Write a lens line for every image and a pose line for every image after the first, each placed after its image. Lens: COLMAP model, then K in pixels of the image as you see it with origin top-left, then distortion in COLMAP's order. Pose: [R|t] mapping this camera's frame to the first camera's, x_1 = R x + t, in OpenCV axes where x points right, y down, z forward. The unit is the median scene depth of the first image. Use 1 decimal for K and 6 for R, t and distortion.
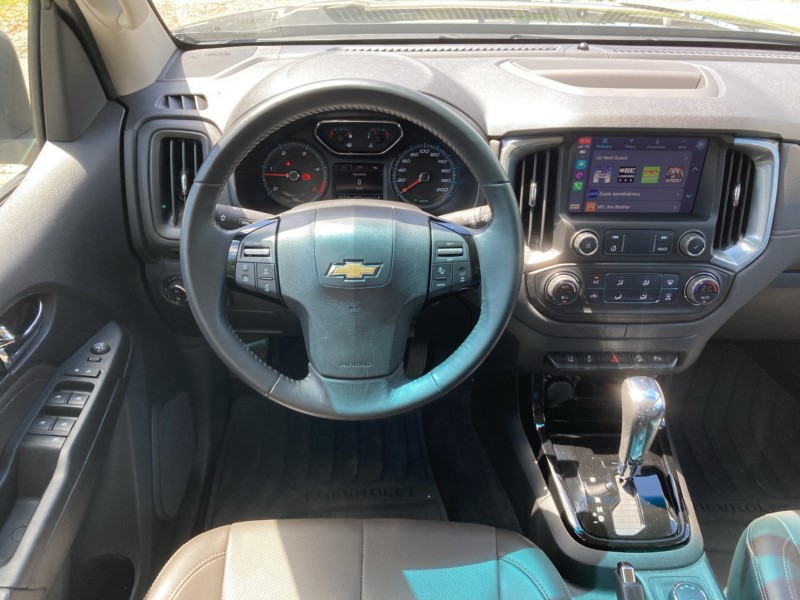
lens RADIAL K [[665.3, 0, 400.0], [0, 665.3, 300.0], [0, 0, 1]] dist [0.015371, -0.005040]
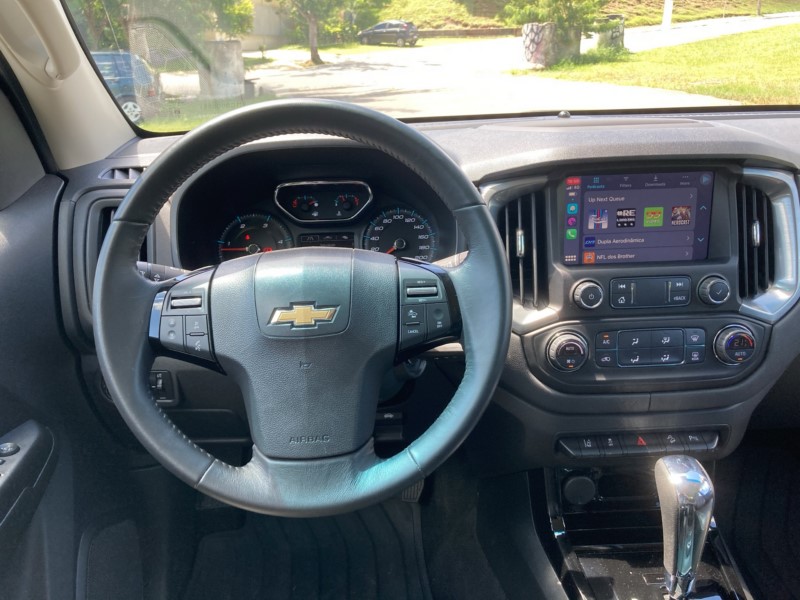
lens RADIAL K [[651.9, 0, 400.3], [0, 651.9, 293.4], [0, 0, 1]] dist [0.021194, -0.011206]
pose [[0.998677, -0.050642, -0.008973, 0.045701], [0.046876, 0.968055, -0.246319, 0.104211], [0.021160, 0.245572, 0.969147, 0.182109]]
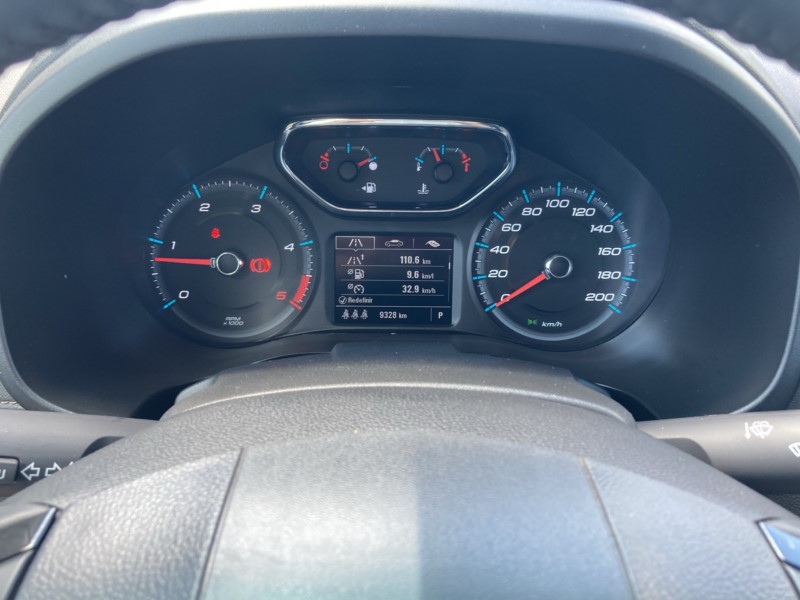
lens RADIAL K [[652.4, 0, 401.4], [0, 652.4, 300.1], [0, 0, 1]] dist [0.016584, -0.002059]
pose [[0.999821, 0.005102, -0.018216, -0.053844], [-0.006298, 0.997787, -0.066200, -0.151681], [0.017838, 0.066303, 0.997640, 0.667427]]
